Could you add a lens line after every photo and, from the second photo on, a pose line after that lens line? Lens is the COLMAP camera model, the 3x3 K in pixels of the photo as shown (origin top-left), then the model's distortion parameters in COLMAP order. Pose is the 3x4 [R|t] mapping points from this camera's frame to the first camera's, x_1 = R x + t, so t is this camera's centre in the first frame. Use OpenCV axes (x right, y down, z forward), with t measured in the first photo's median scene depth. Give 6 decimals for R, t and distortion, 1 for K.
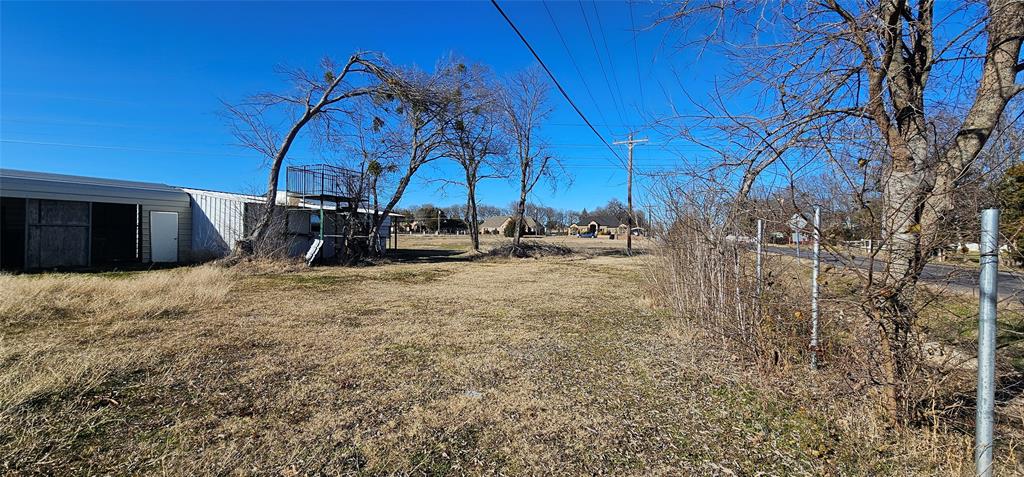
lens RADIAL K [[406.1, 0, 512.0], [0, 406.1, 238.5], [0, 0, 1]] dist [0.000031, 0.000054]
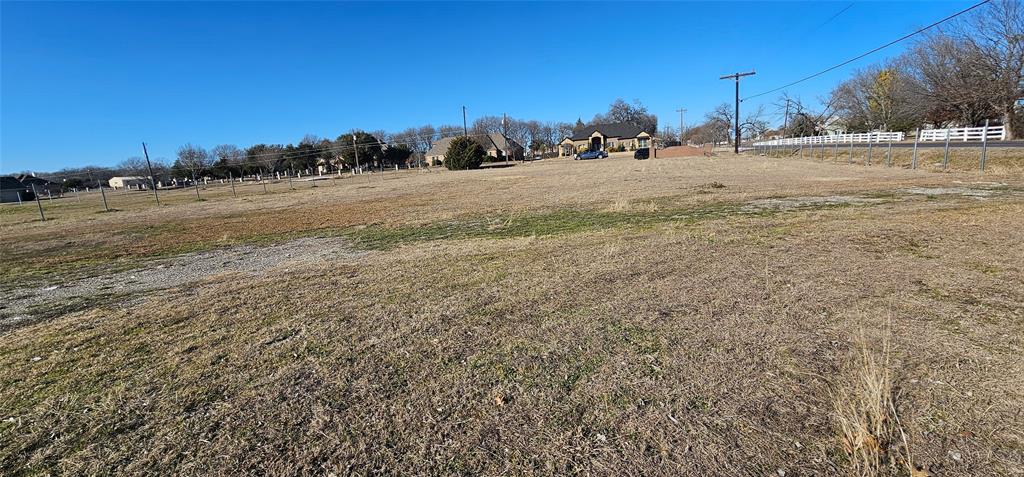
lens RADIAL K [[406.1, 0, 512.0], [0, 406.1, 238.5], [0, 0, 1]] dist [0.000031, 0.000054]
pose [[0.996343, -0.085302, 0.004903, 0.048218], [0.083009, 0.979962, 0.181063, -0.004184], [-0.020250, -0.179994, 0.983459, 0.331034]]
